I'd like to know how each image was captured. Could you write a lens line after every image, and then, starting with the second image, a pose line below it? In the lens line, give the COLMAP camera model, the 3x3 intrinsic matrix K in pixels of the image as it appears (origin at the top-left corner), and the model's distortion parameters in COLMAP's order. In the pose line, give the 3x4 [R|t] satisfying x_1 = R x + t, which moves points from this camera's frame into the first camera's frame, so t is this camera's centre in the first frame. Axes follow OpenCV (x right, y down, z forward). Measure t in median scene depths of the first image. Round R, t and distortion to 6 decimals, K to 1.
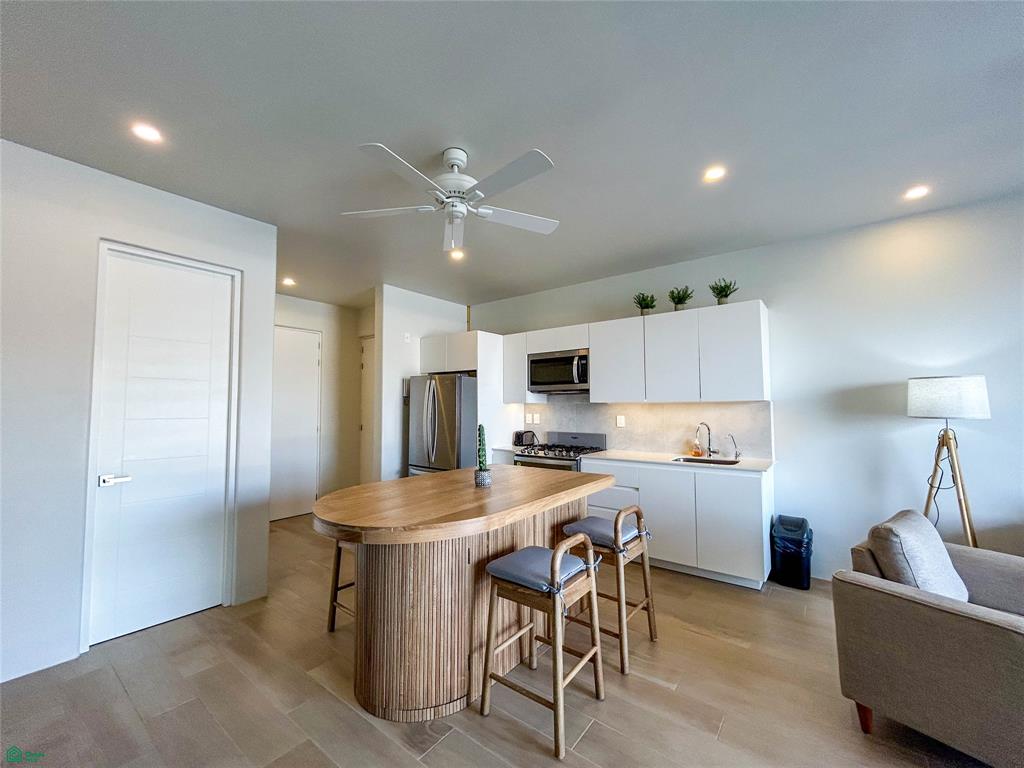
lens RADIAL K [[411.2, 0, 512.0], [0, 411.2, 384.0], [0, 0, 1]] dist [0.000538, 0.000031]
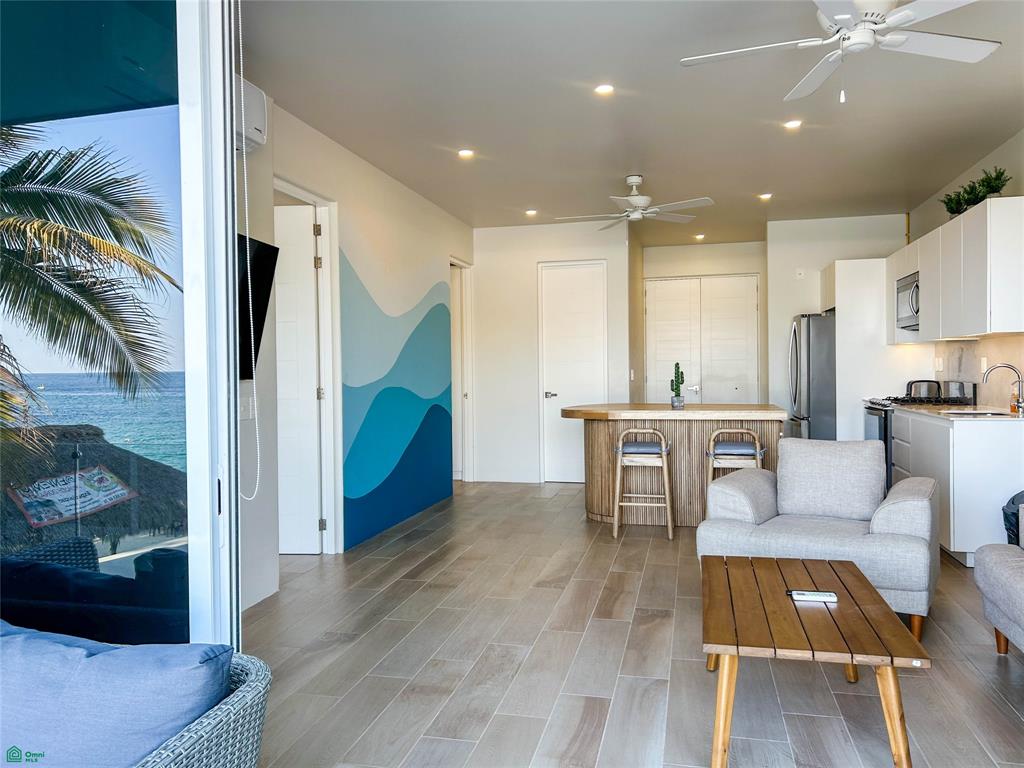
lens RADIAL K [[765.0, 0, 512.0], [0, 765.0, 384.0], [0, 0, 1]] dist [0.061687, -0.072699]
pose [[0.401536, 0.017157, -0.915683, 1.242301], [0.060298, 0.997160, 0.045125, 0.013117], [0.913856, -0.073334, 0.399361, -0.303845]]
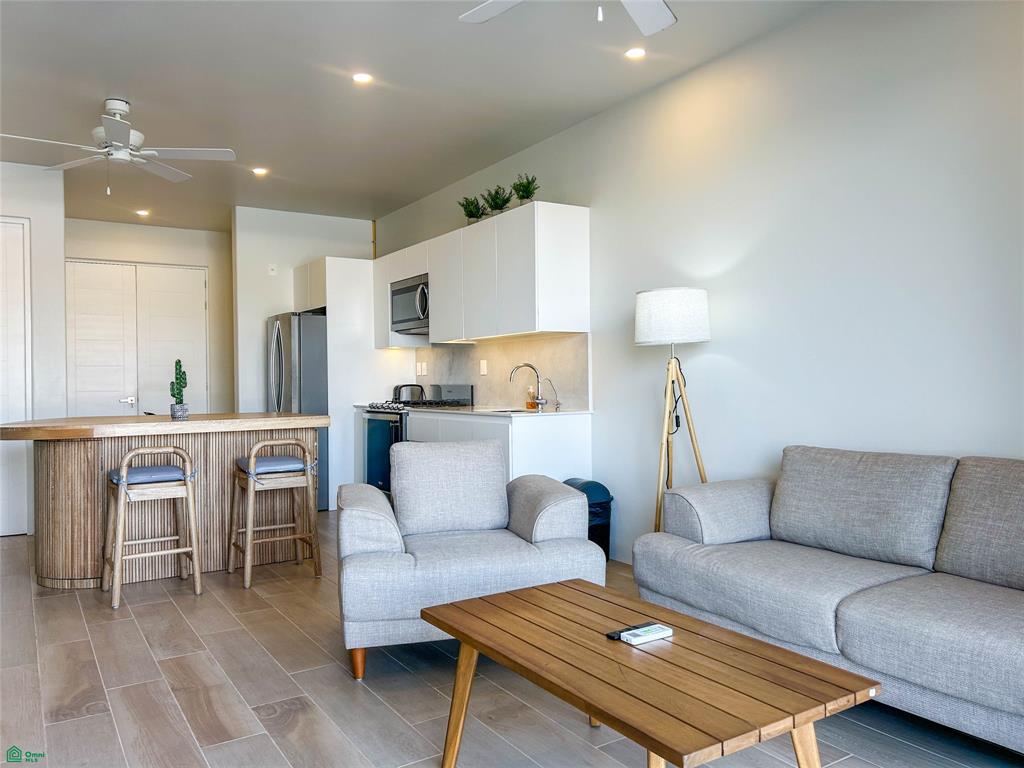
lens RADIAL K [[765.0, 0, 512.0], [0, 765.0, 384.0], [0, 0, 1]] dist [0.061687, -0.072699]
pose [[0.935646, -0.006130, -0.352887, 0.856696], [0.028684, 0.997862, 0.058720, 0.042476], [0.351772, -0.065063, 0.933822, -0.309960]]
